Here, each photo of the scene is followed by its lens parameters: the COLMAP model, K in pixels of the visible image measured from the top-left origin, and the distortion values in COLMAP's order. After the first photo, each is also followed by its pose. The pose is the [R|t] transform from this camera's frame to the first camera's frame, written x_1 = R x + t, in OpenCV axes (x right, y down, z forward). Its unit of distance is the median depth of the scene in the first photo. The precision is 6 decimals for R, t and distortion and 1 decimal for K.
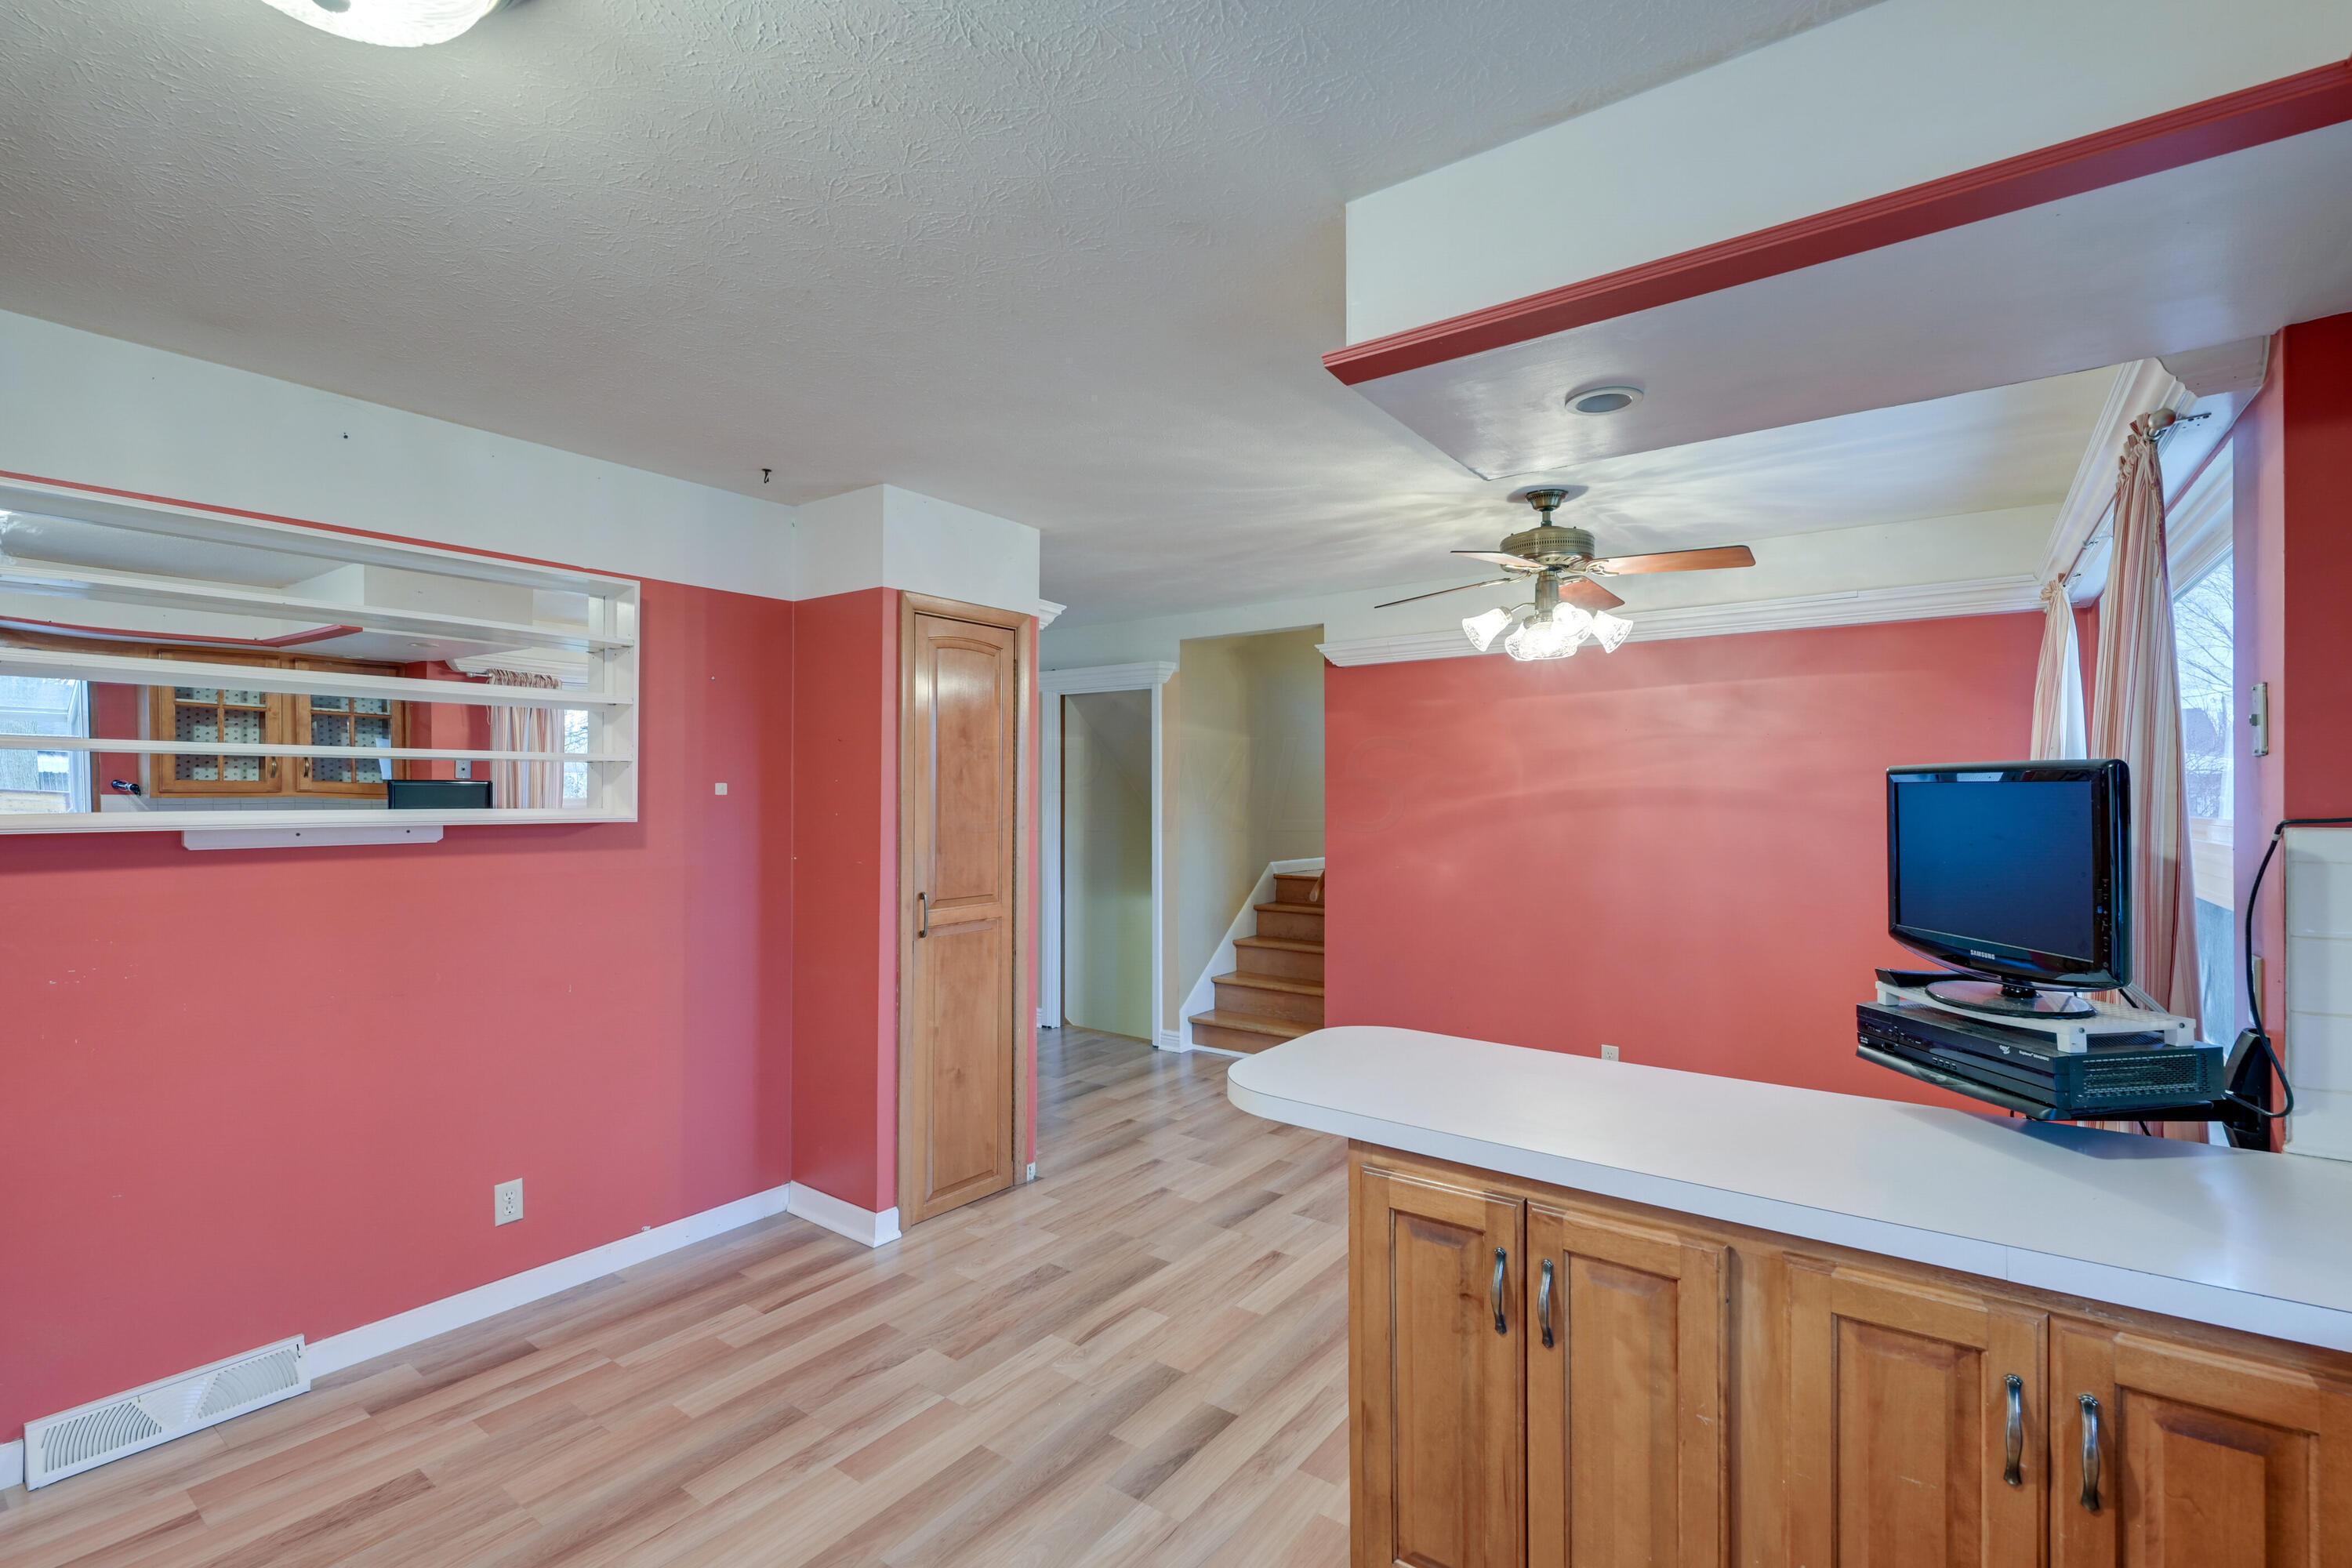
lens RADIAL K [[1047.0, 0, 1184.8], [0, 1047.0, 787.3], [0, 0, 1]] dist [-0.000217, 0.000145]
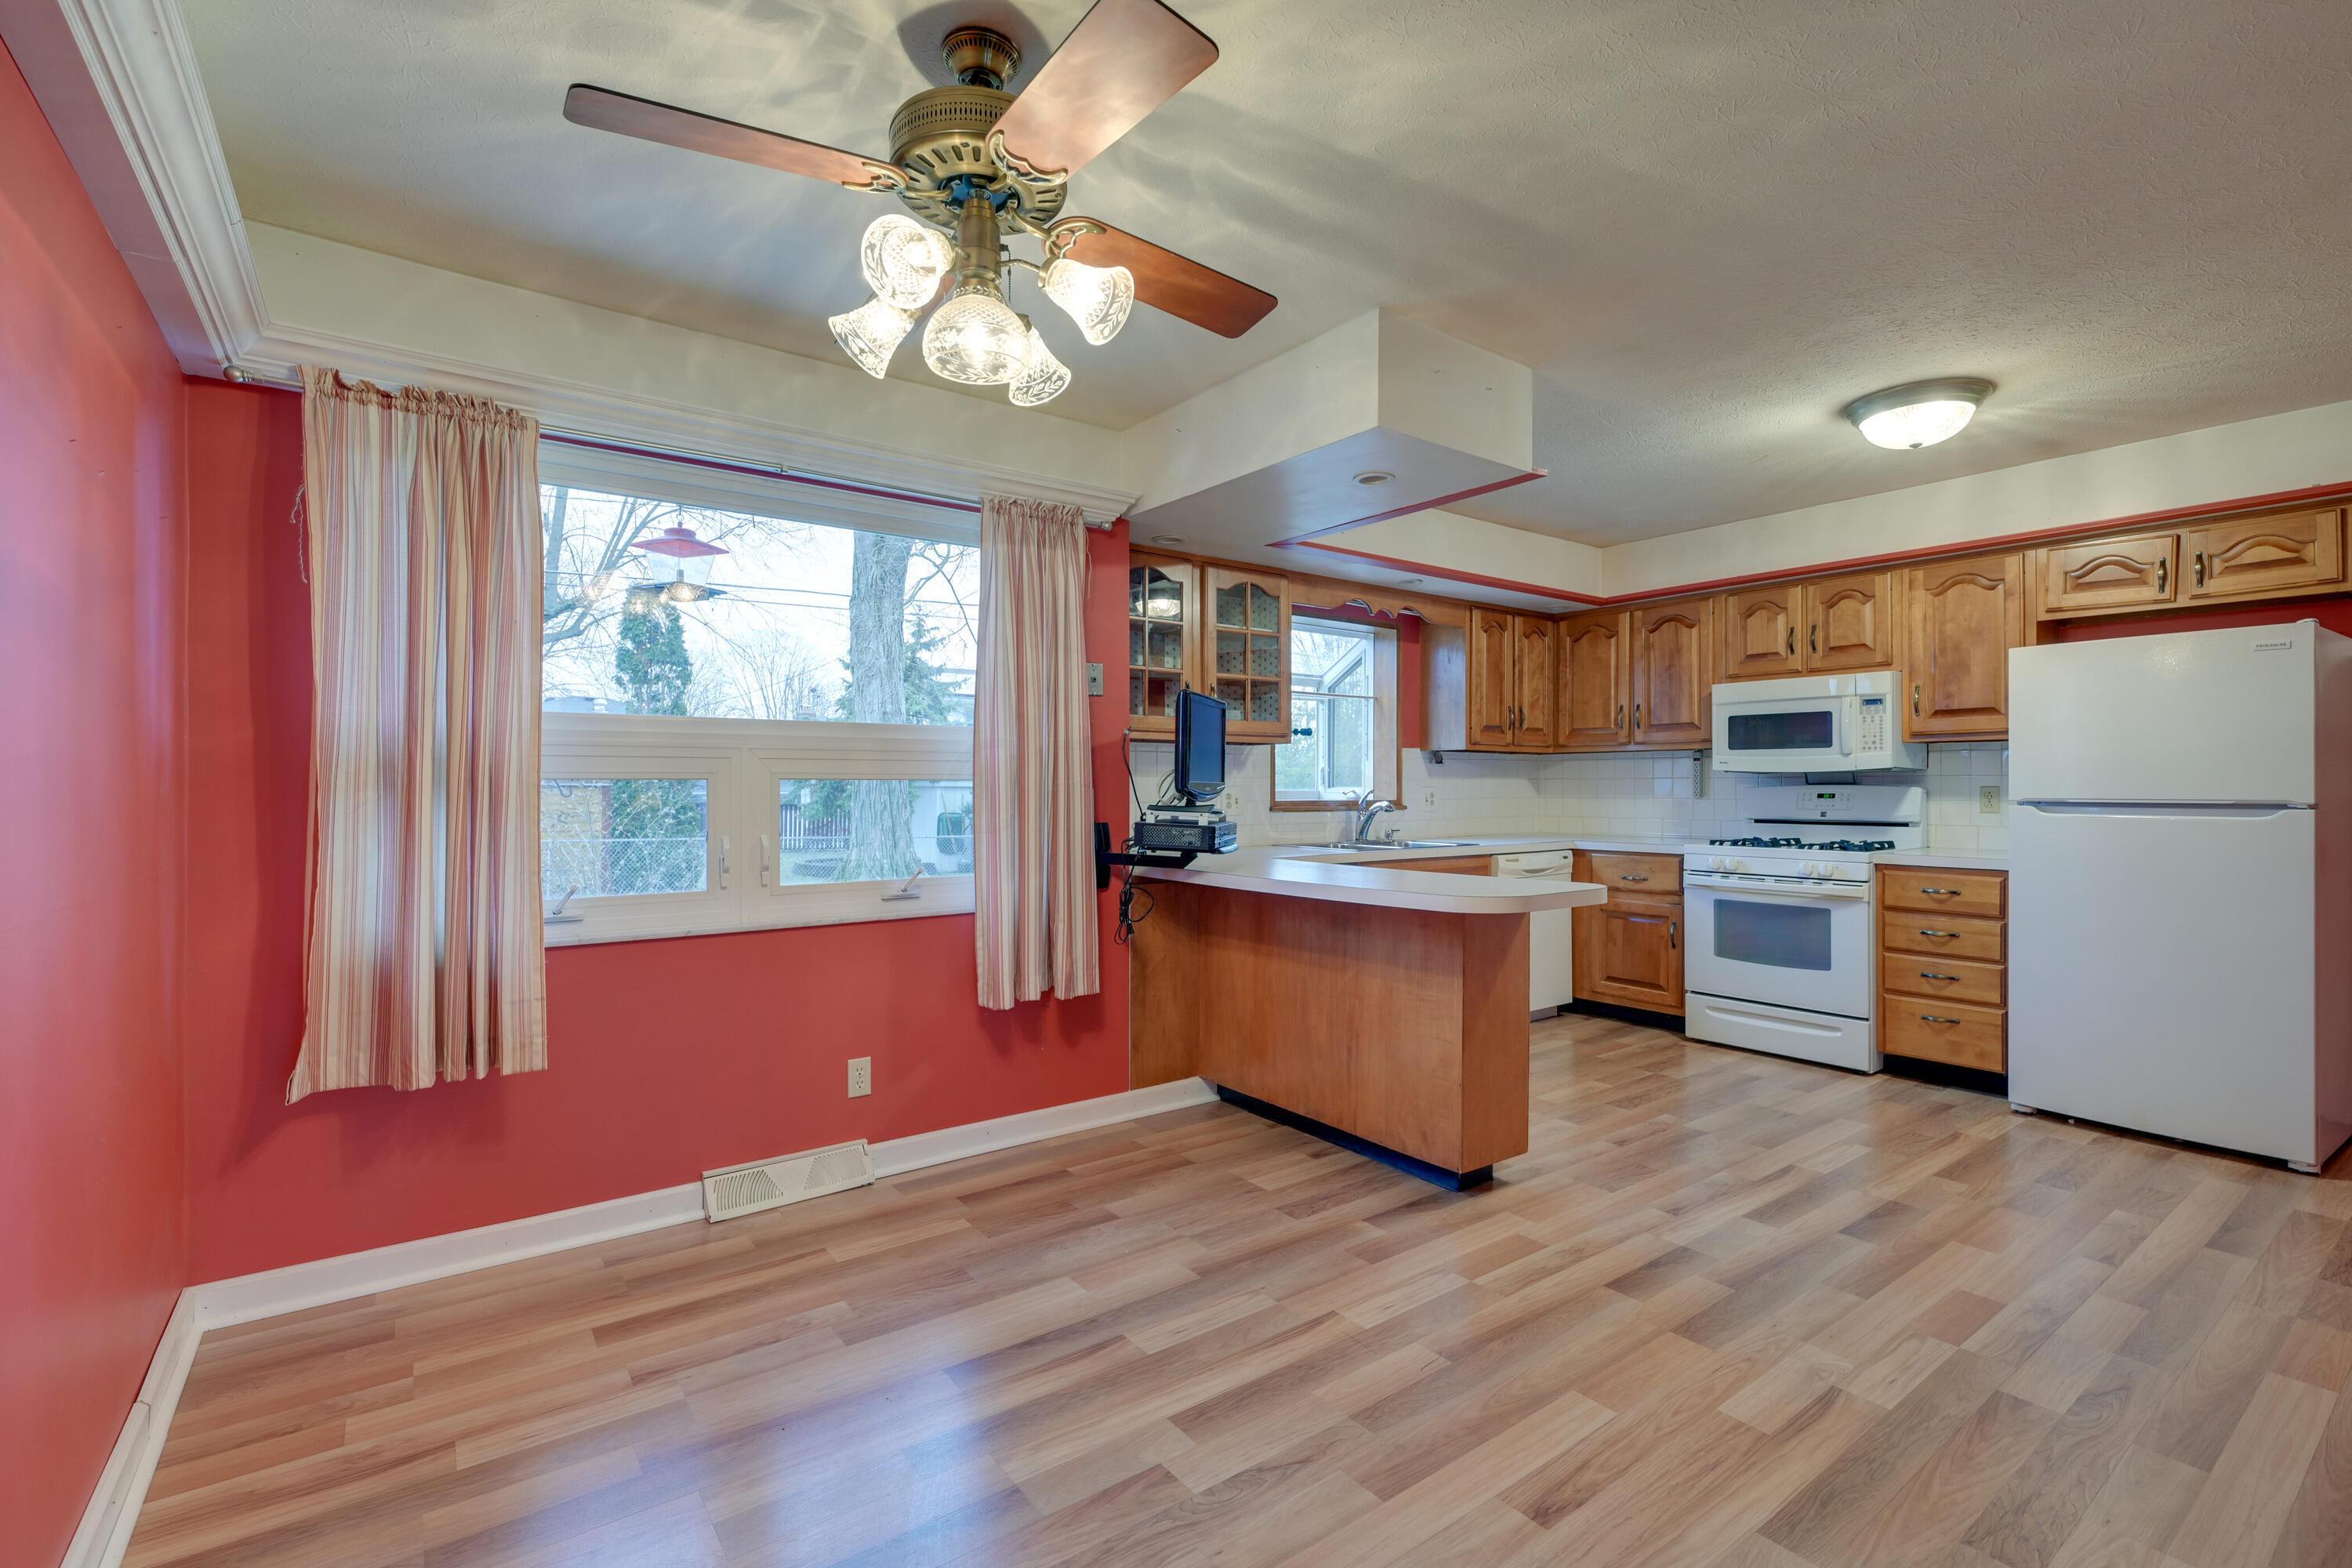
lens RADIAL K [[1053.4, 0, 1171.7], [0, 1053.4, 783.5], [0, 0, 1]] dist [0.018048, -0.000008]
pose [[-0.952116, -0.003680, 0.305714, 0.131044], [-0.006222, 0.999954, -0.007338, 0.107881], [-0.305673, -0.008889, -0.952095, 2.017246]]
